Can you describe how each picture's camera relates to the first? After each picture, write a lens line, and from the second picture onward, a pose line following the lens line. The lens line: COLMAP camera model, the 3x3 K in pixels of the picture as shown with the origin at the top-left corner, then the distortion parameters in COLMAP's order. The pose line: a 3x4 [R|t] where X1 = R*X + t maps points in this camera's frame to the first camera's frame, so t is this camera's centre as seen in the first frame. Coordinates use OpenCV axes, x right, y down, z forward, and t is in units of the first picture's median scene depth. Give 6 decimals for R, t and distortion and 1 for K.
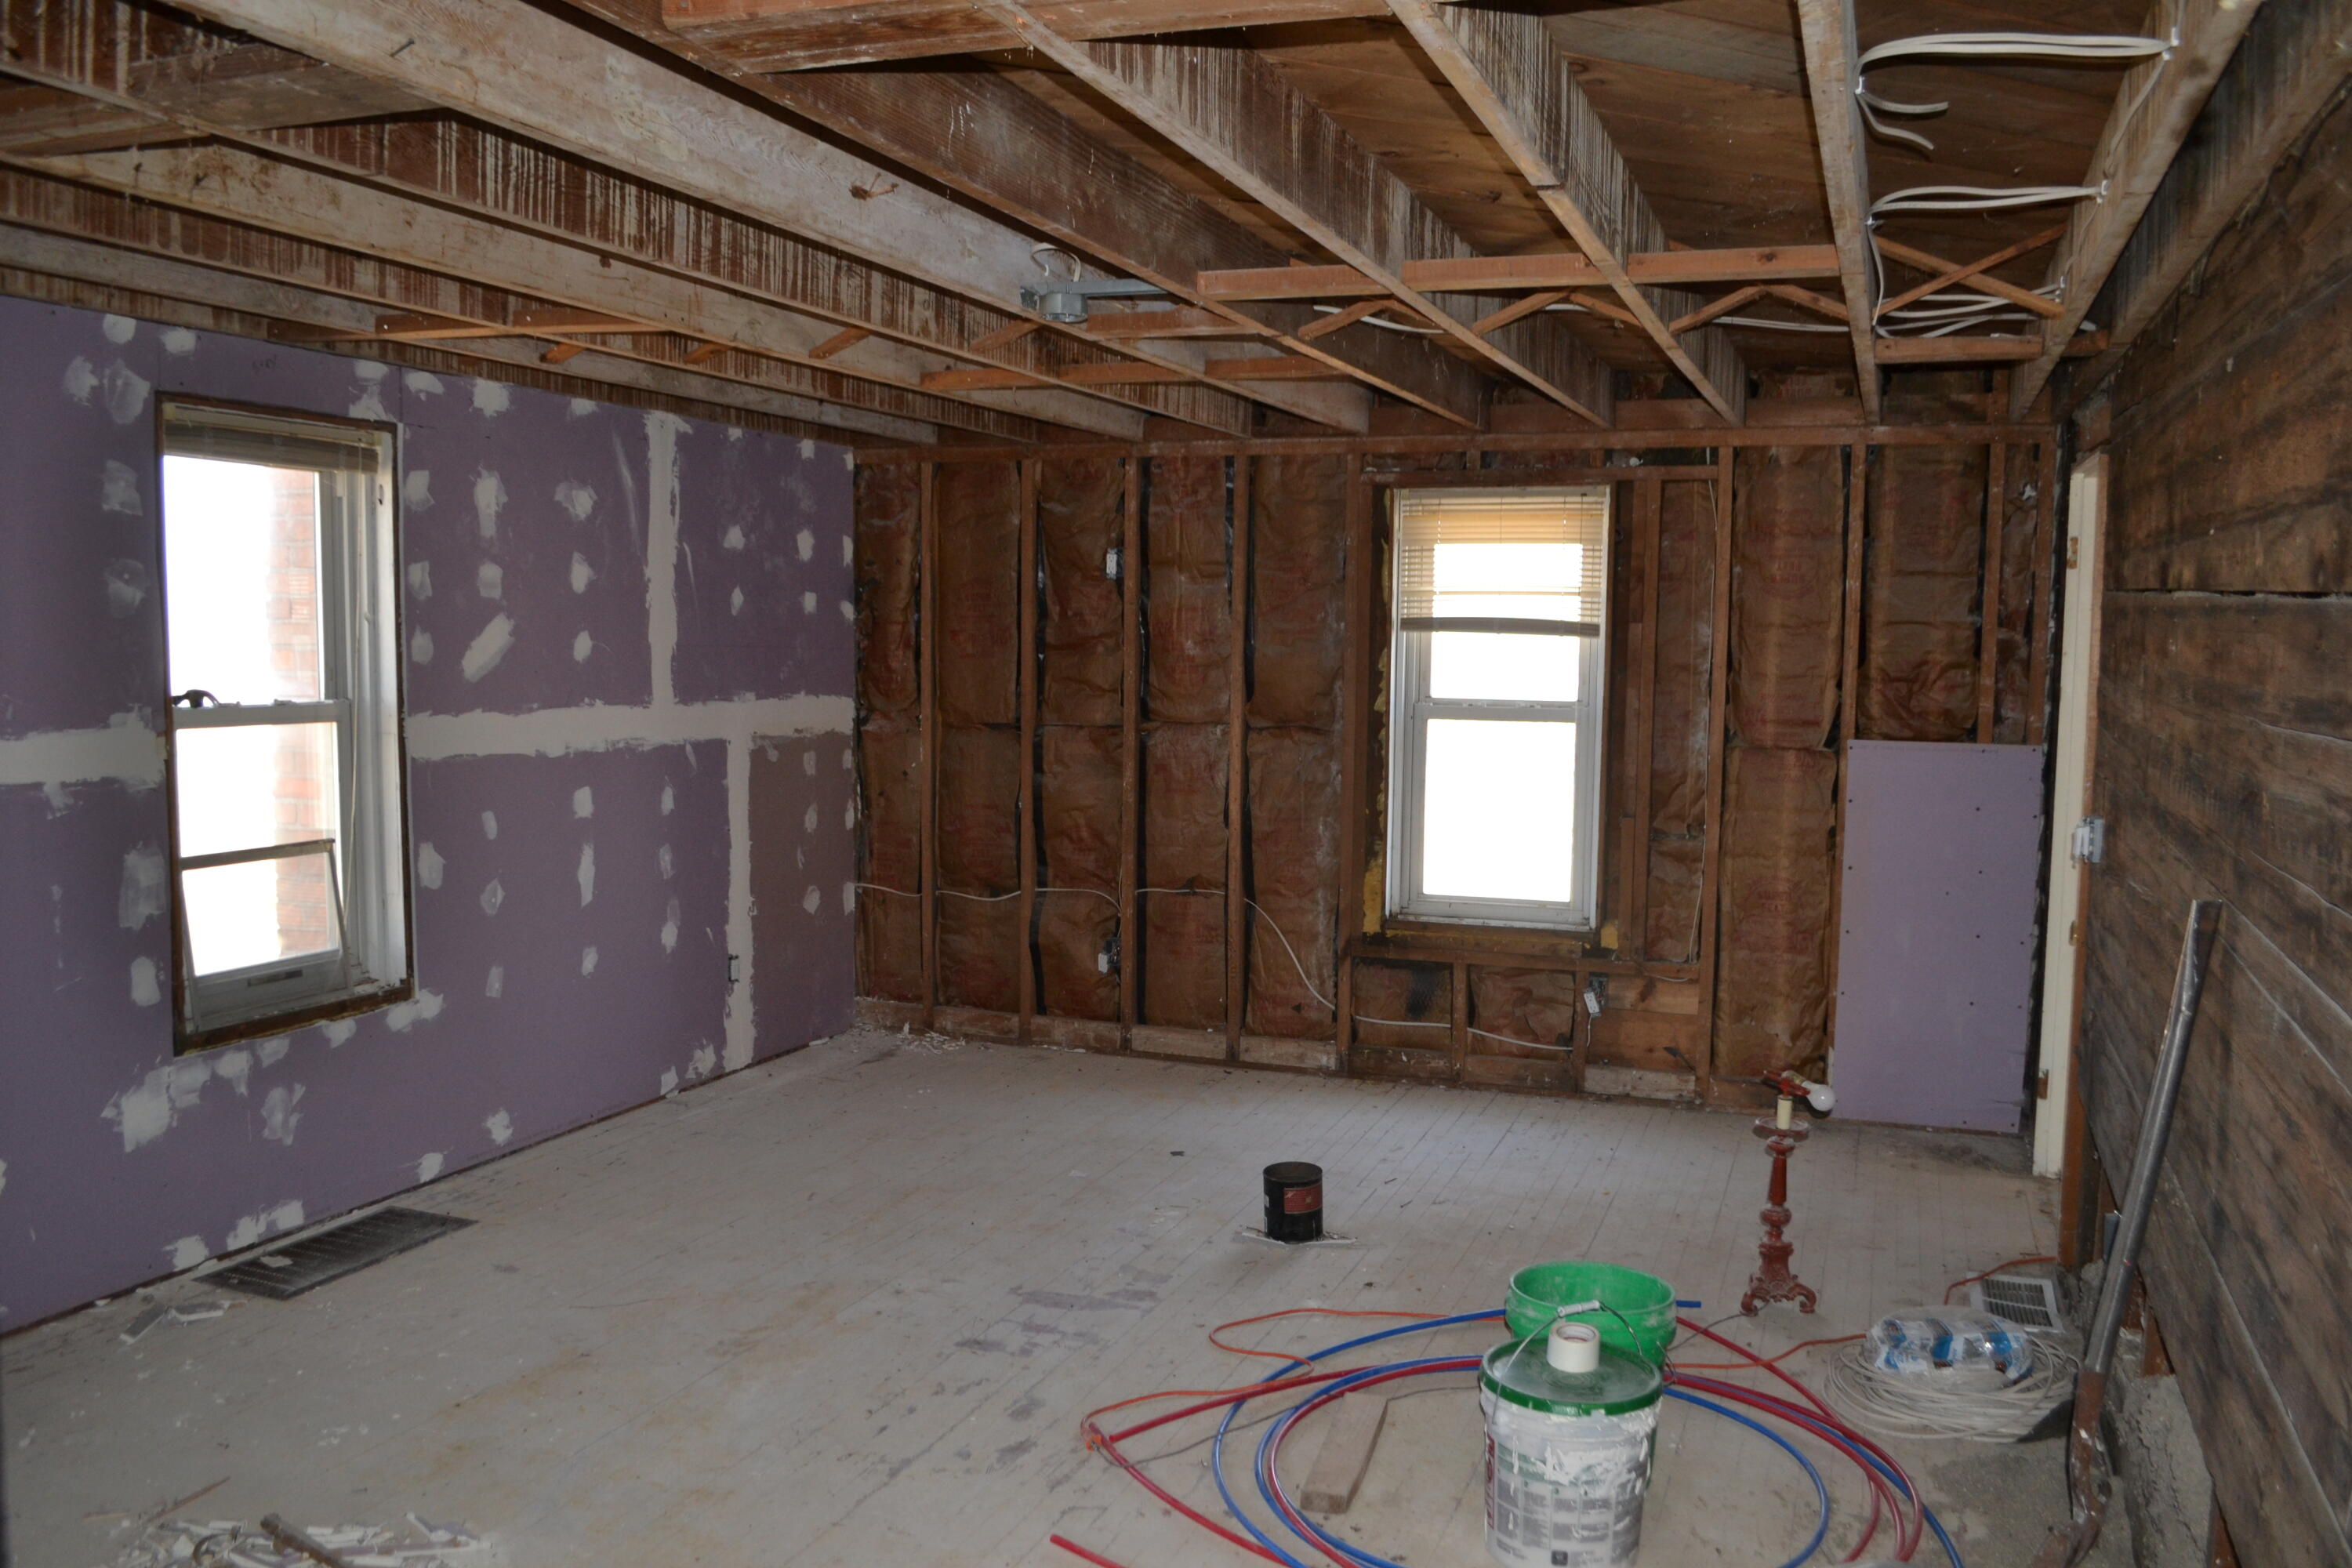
lens RADIAL K [[1878.3, 0, 1186.6], [0, 1878.3, 819.2], [0, 0, 1]] dist [-0.079723, 0.009400]
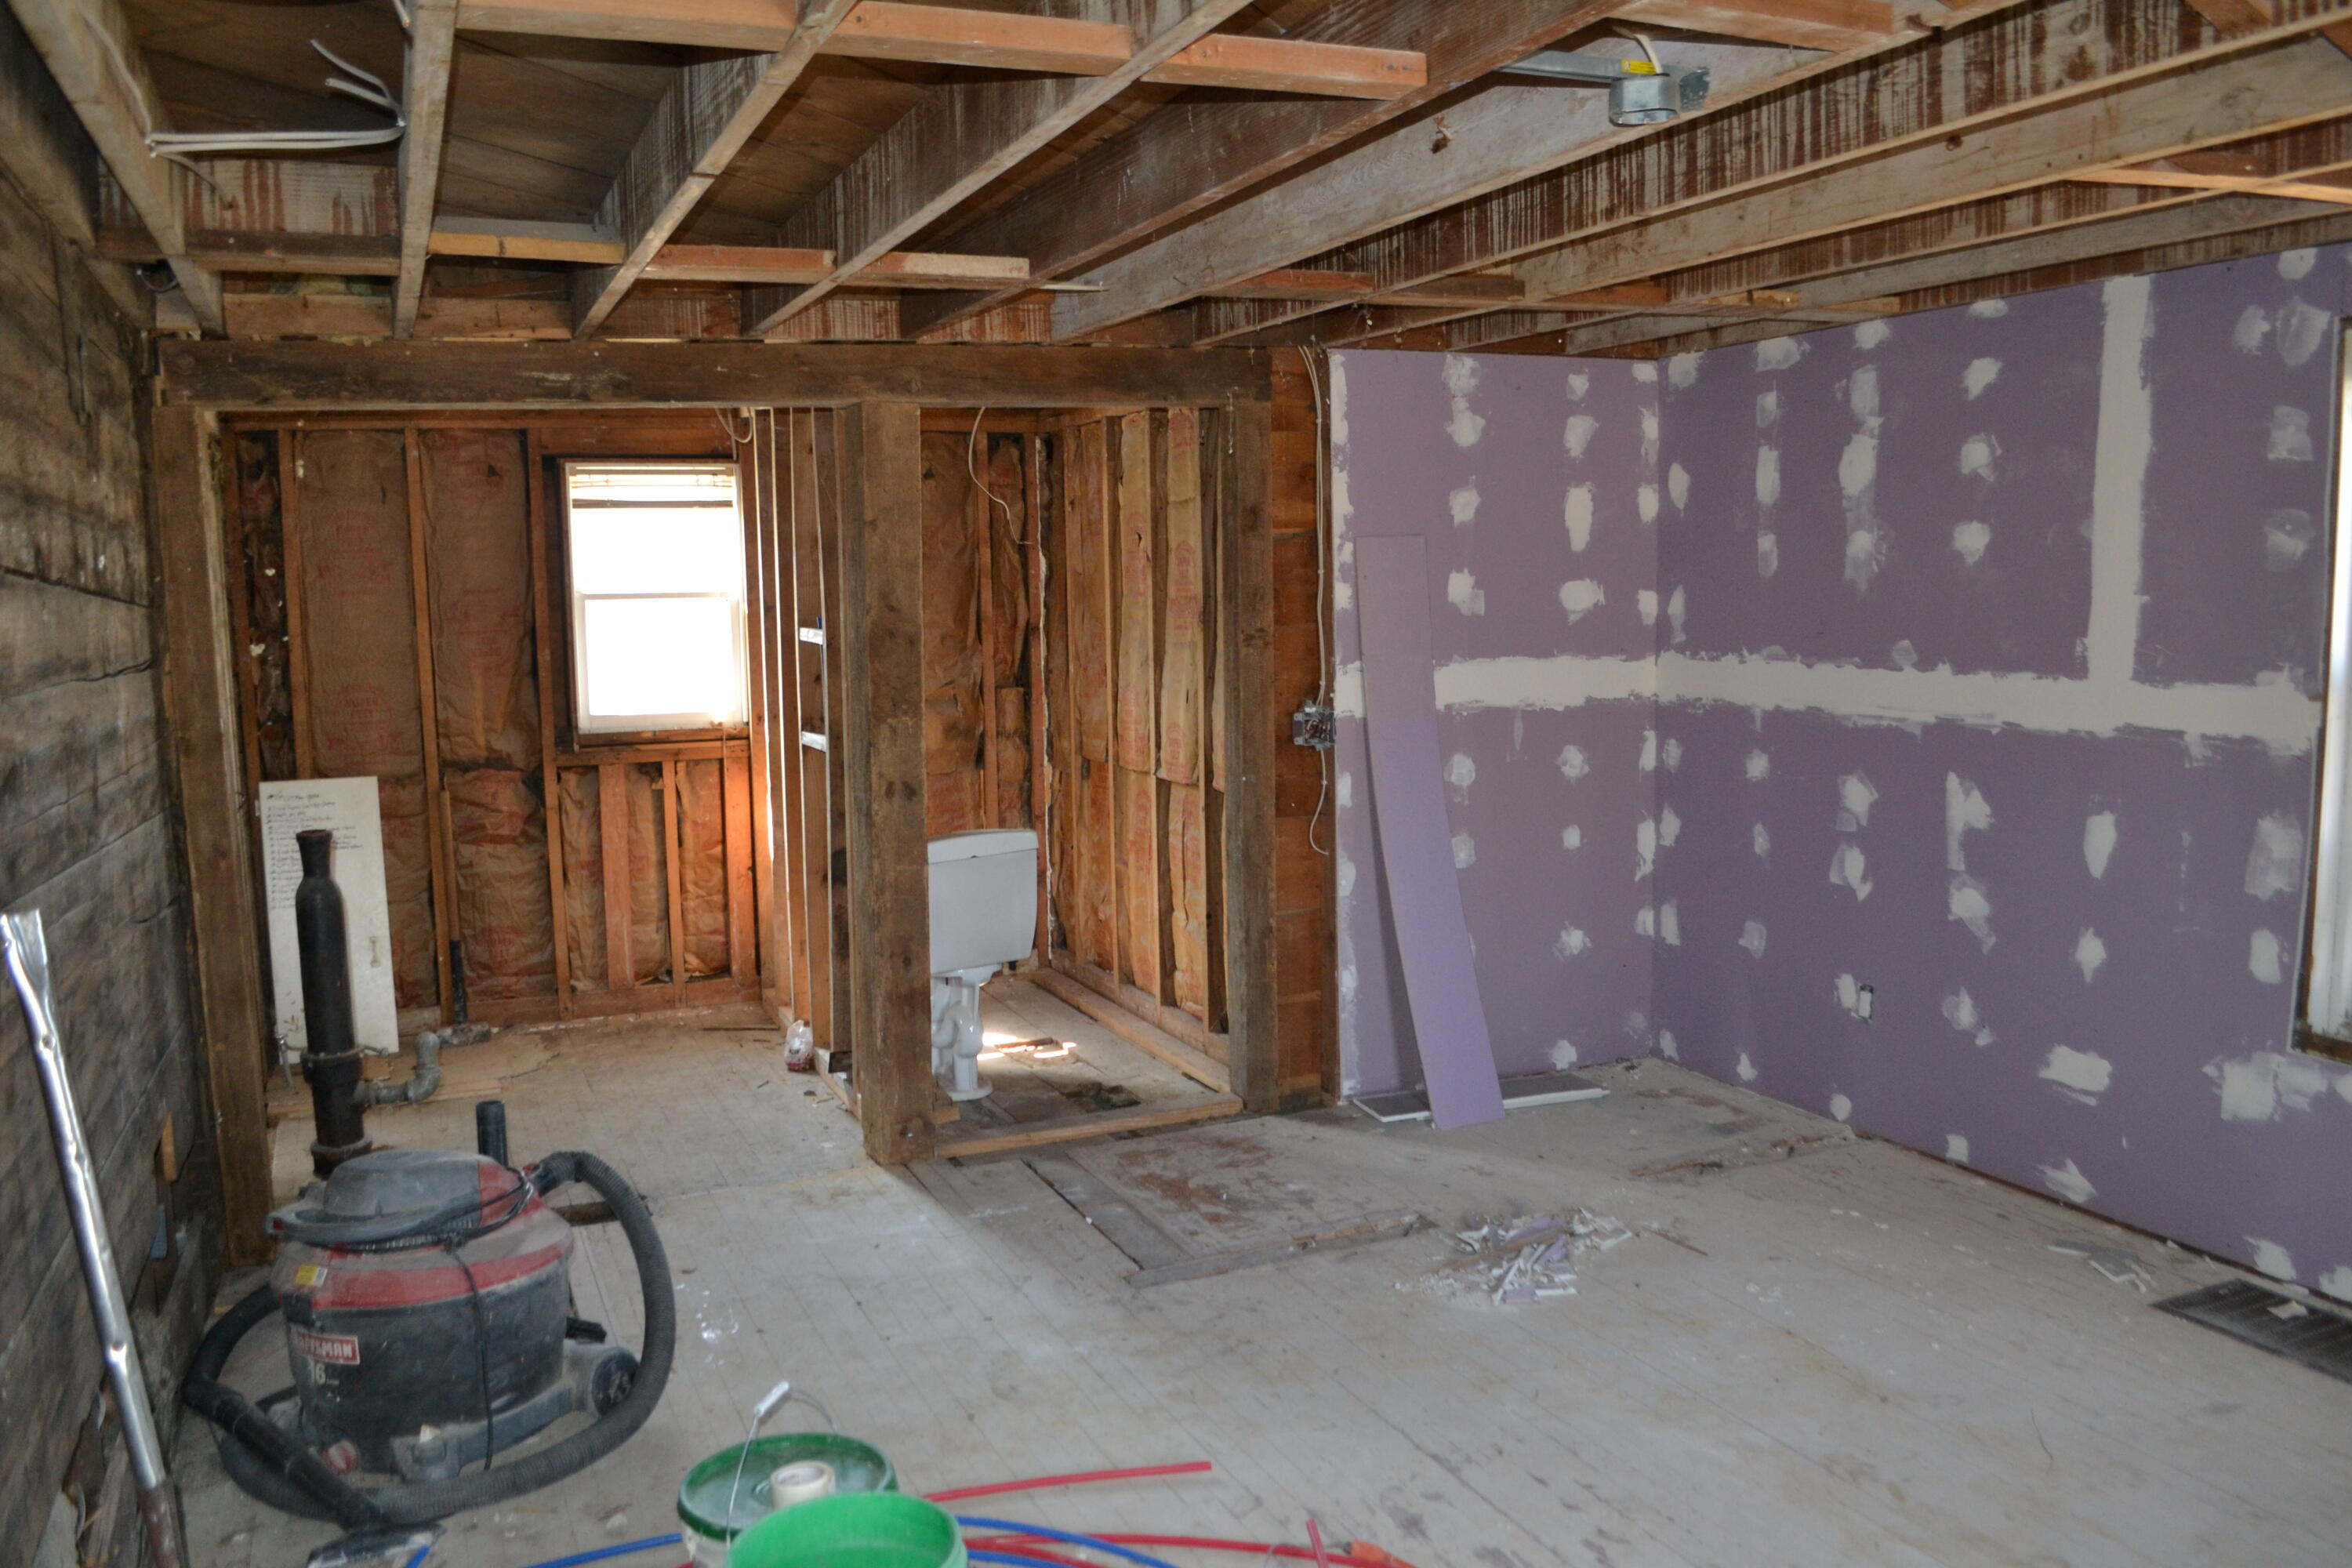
lens RADIAL K [[1878.3, 0, 1186.6], [0, 1878.3, 819.2], [0, 0, 1]] dist [-0.079723, 0.009400]
pose [[-0.717993, 0.086648, -0.690636, 0.496264], [-0.058487, 0.981202, 0.183907, -0.126739], [0.693589, 0.172437, -0.699428, 1.308160]]
